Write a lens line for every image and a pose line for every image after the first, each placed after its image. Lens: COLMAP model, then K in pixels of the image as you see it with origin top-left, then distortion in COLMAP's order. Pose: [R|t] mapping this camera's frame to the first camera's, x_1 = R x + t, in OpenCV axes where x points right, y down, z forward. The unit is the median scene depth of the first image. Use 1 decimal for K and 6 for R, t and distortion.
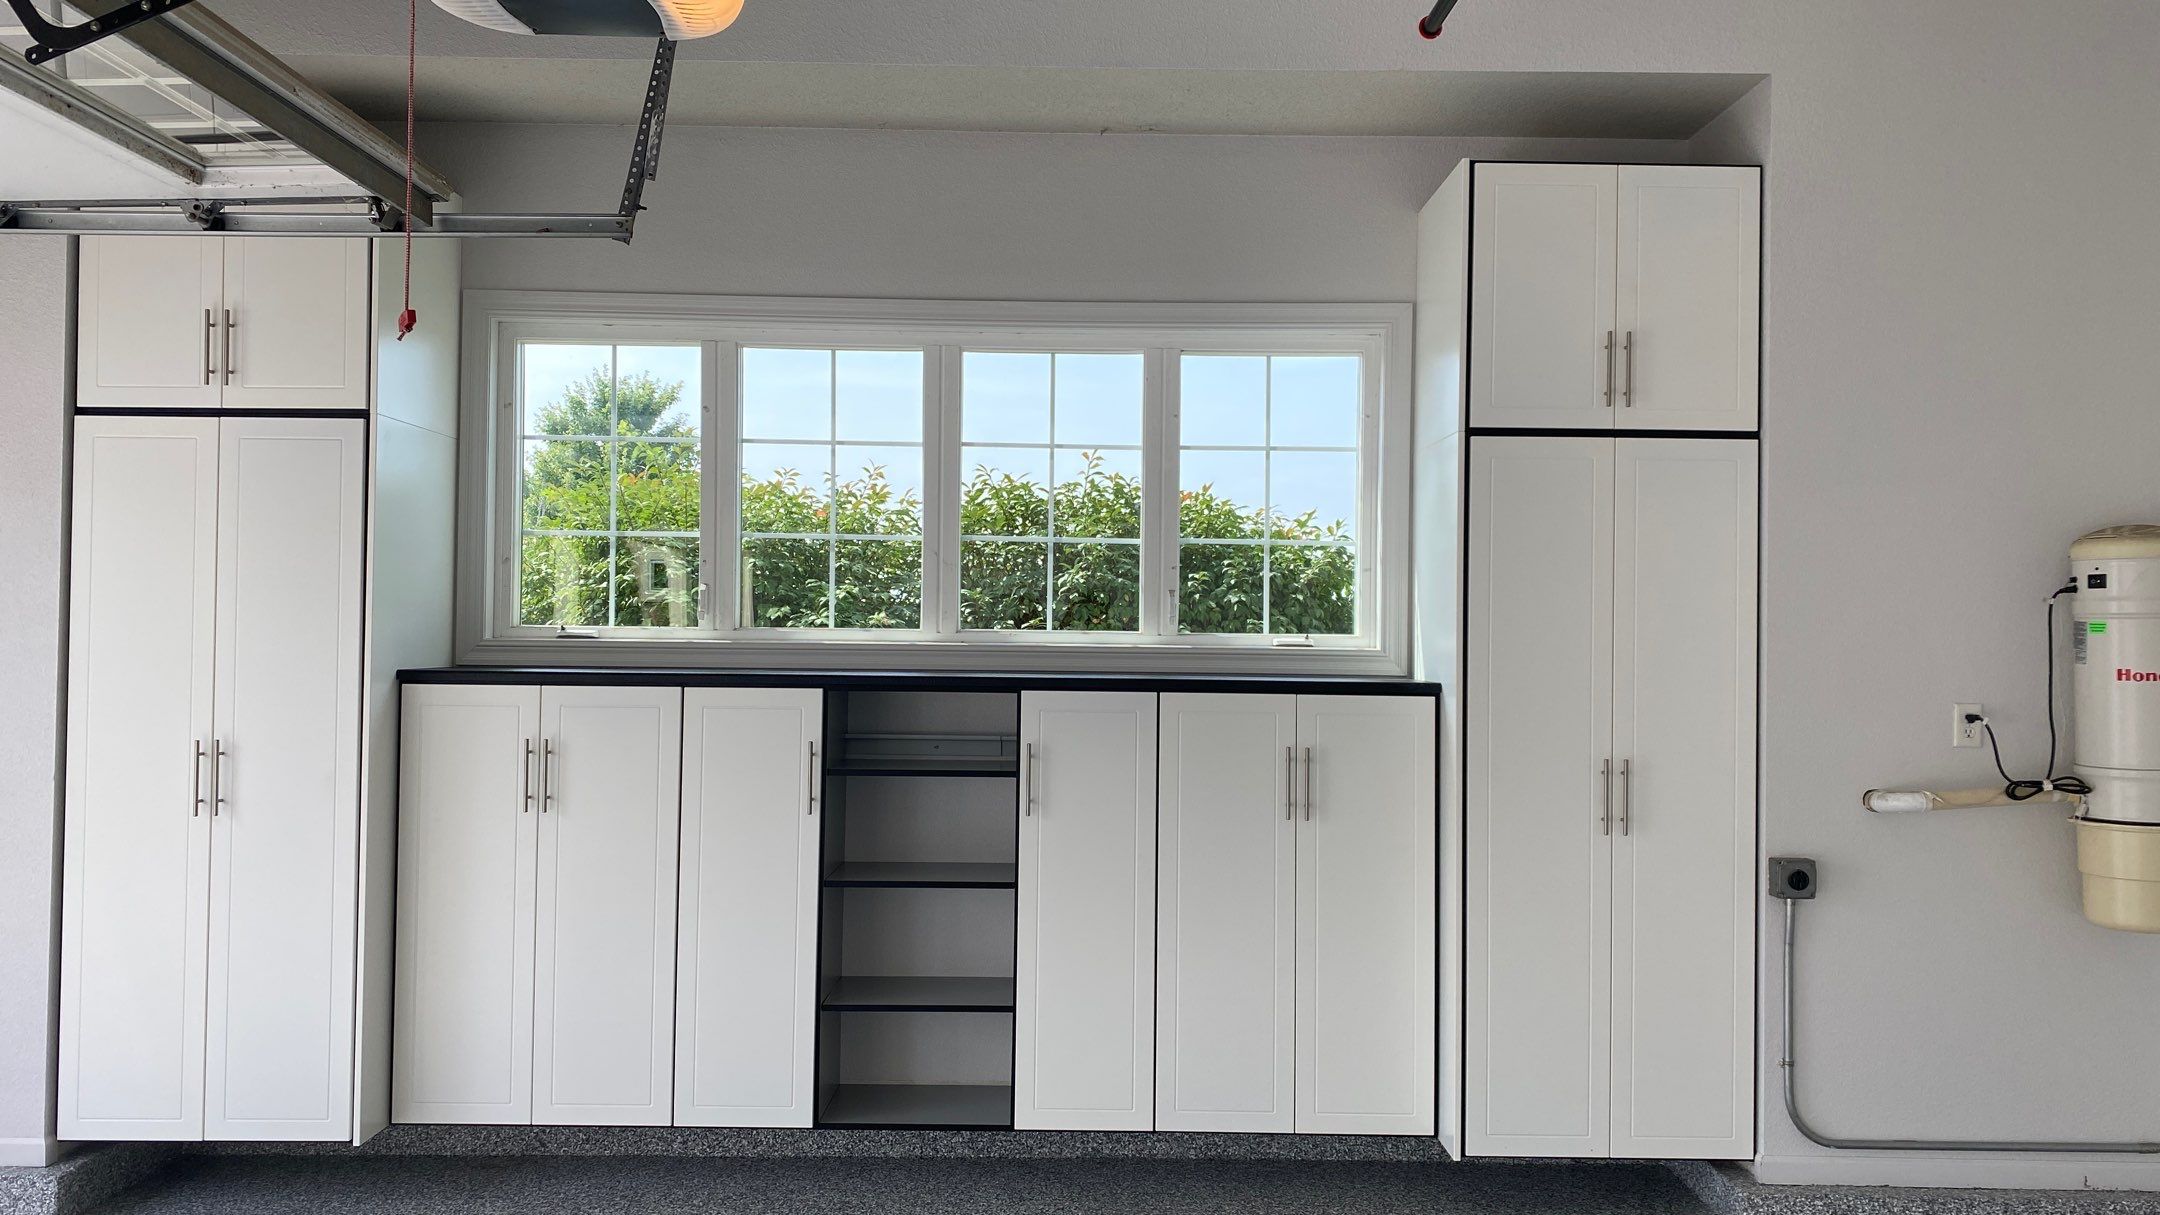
lens RADIAL K [[1629.1, 0, 1080.0], [0, 1629.1, 607.5], [0, 0, 1]] dist [0.113185, -0.243608]
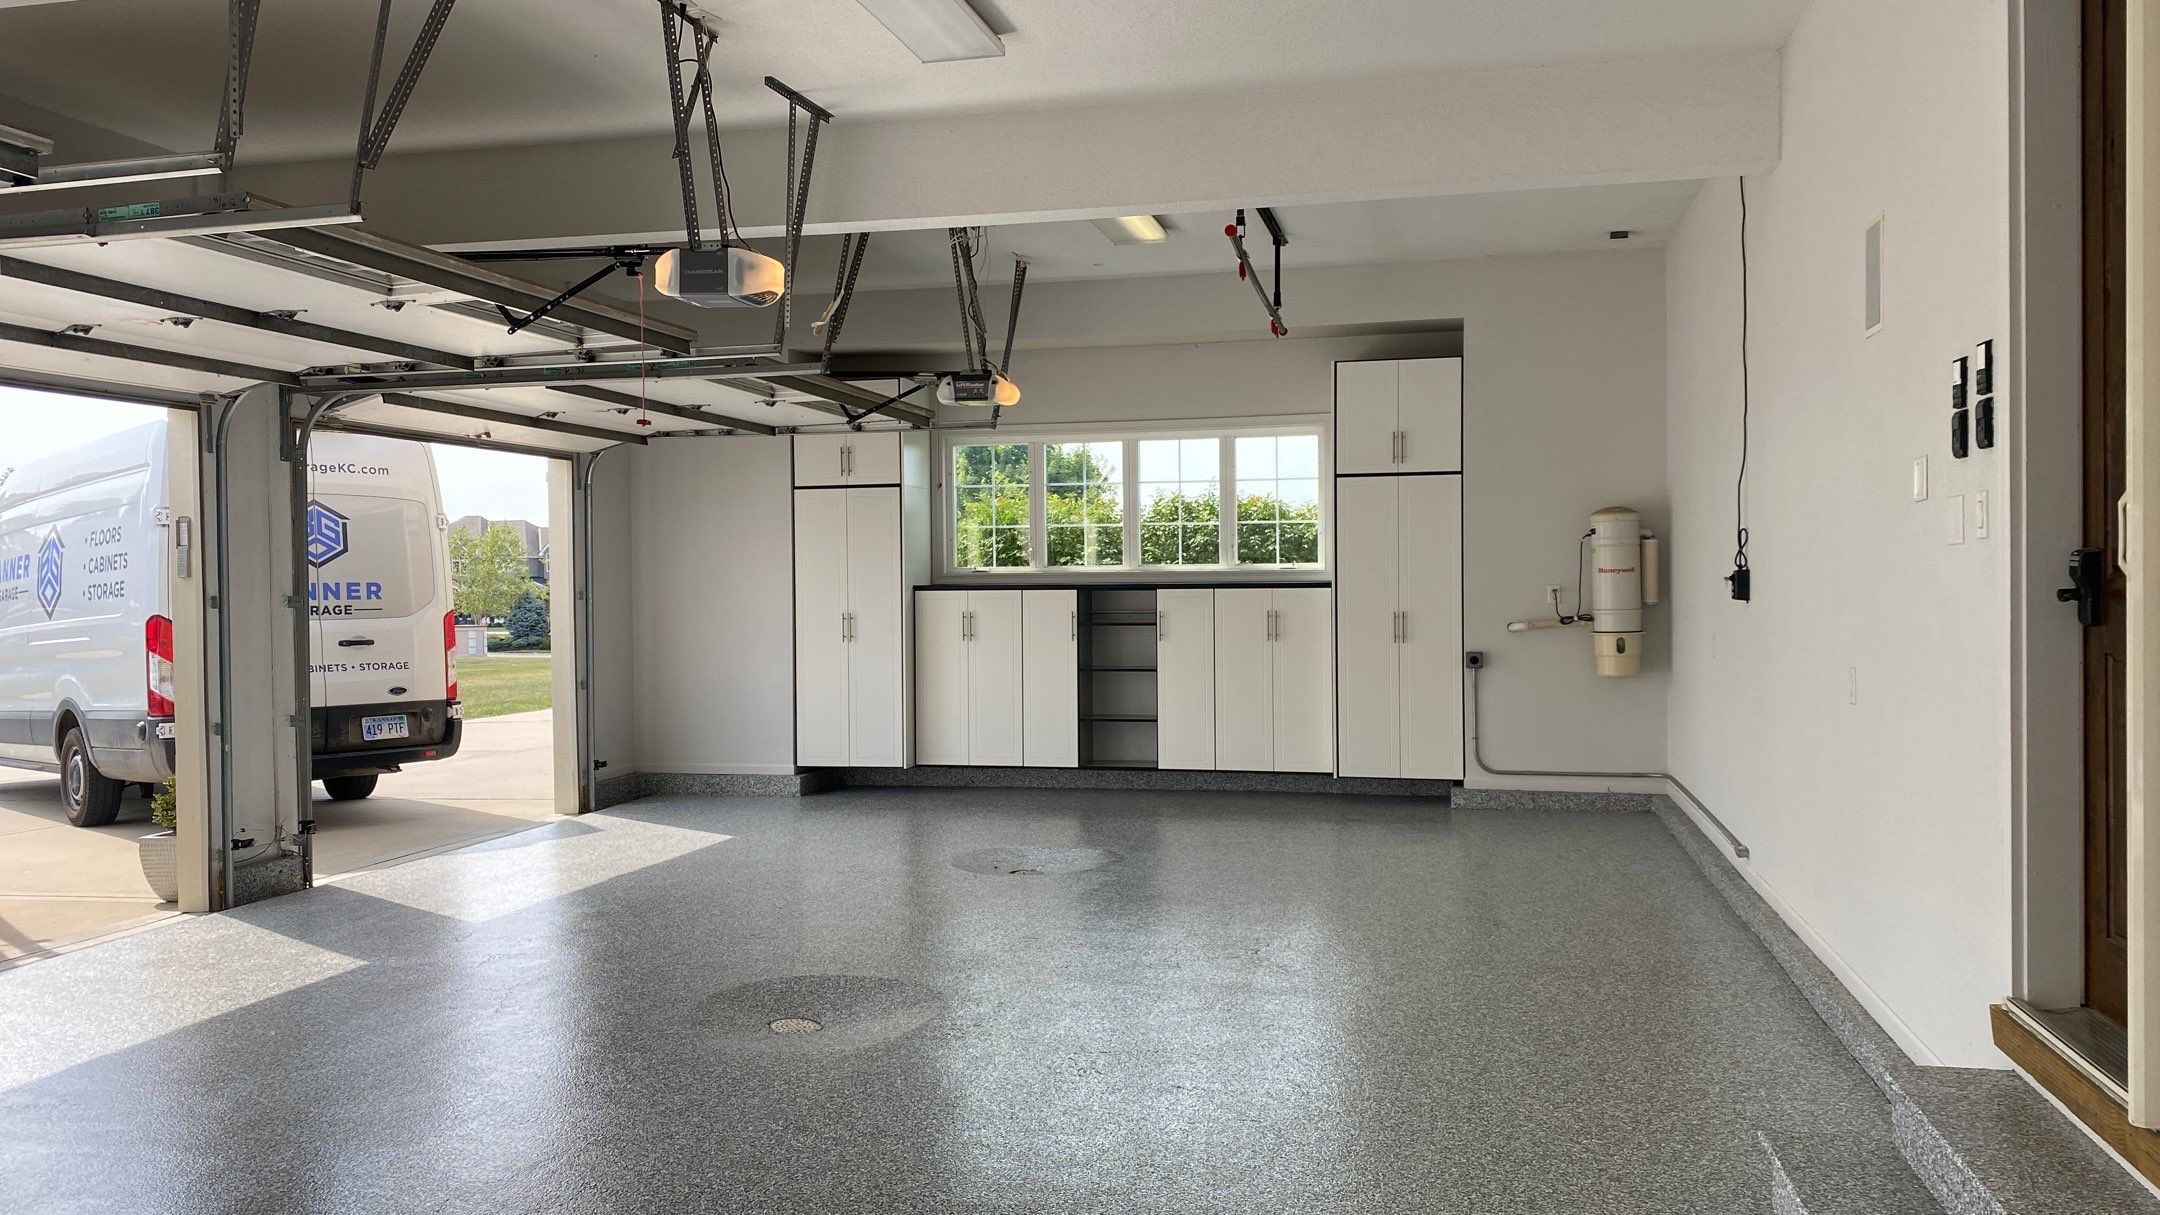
lens RADIAL K [[1629.1, 0, 1080.0], [0, 1629.1, 607.5], [0, 0, 1]] dist [0.113185, -0.243608]
pose [[0.972880, -0.017372, -0.230658, 0.406309], [0.024829, 0.999257, 0.029463, 0.004512], [0.229975, -0.034391, 0.972589, -1.360576]]
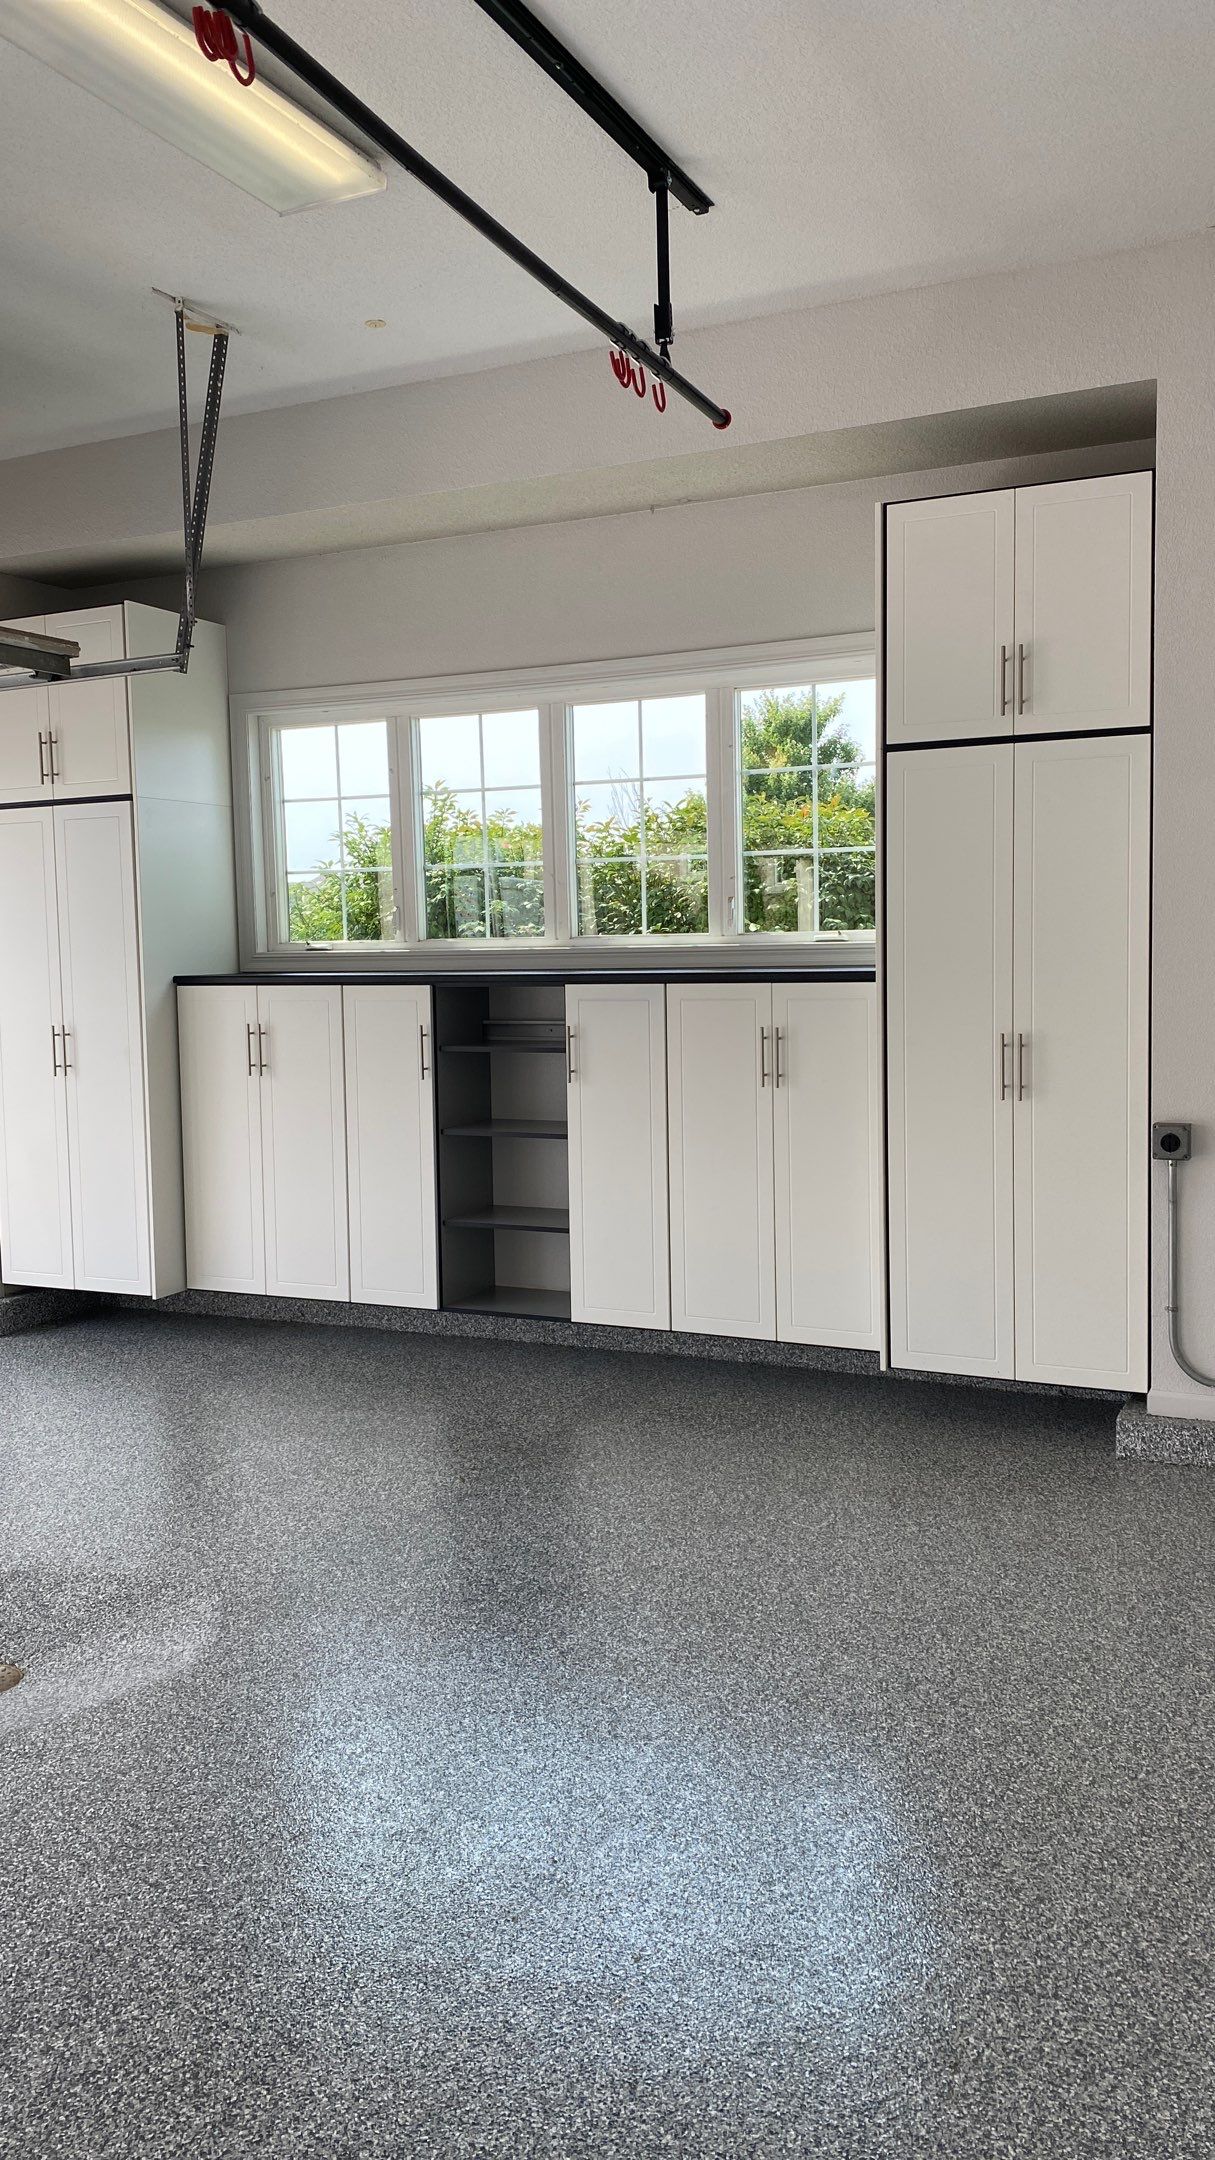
lens RADIAL K [[1629.1, 0, 616.2], [0, 1629.1, 1070.4], [0, 0, 1]] dist [0.113185, -0.243608]
pose [[0.903400, 0.003956, -0.428781, 0.540461], [0.038411, 0.995191, 0.090110, 0.005463], [0.427076, -0.097875, 0.898903, -0.122675]]
